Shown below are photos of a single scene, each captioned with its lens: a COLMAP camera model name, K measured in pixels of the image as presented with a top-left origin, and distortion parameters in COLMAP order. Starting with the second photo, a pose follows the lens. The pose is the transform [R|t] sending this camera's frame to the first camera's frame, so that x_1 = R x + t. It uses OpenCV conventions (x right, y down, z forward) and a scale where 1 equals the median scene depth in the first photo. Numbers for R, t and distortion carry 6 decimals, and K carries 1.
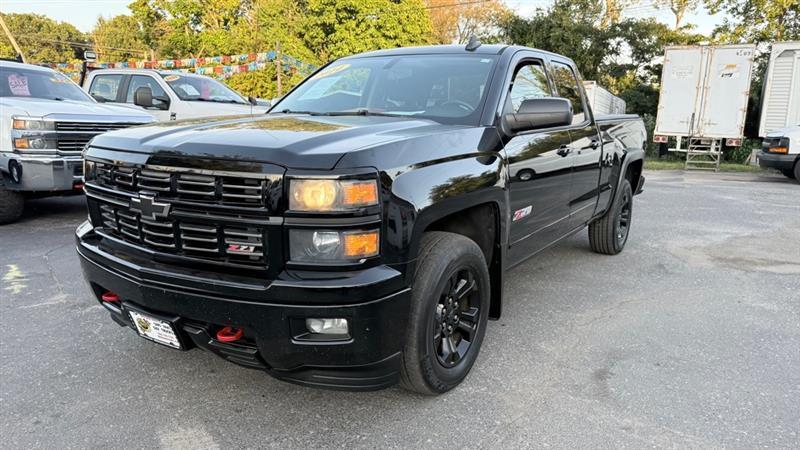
lens RADIAL K [[564.6, 0, 400.0], [0, 564.6, 225.0], [0, 0, 1]] dist [0.022155, -0.001579]
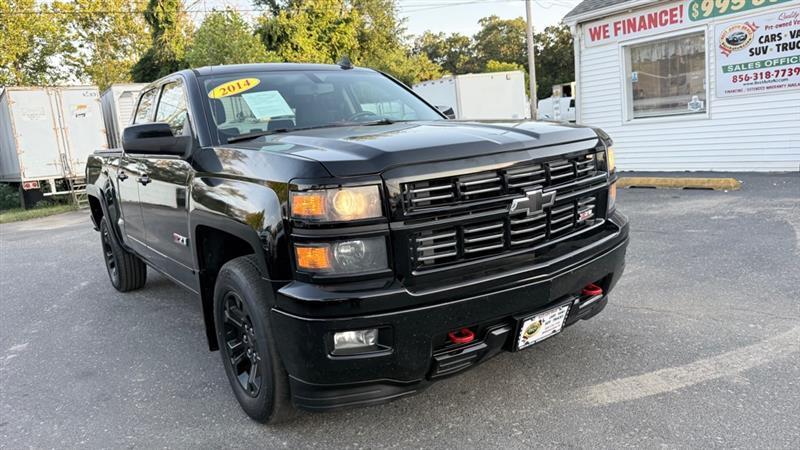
lens RADIAL K [[571.4, 0, 399.1], [0, 571.4, 218.0], [0, 0, 1]] dist [0.026230, -0.026087]
pose [[0.367108, -0.193589, 0.909811, -0.609011], [0.277208, 0.956428, 0.091655, -0.068272], [-0.887912, 0.218560, 0.404776, 0.342146]]
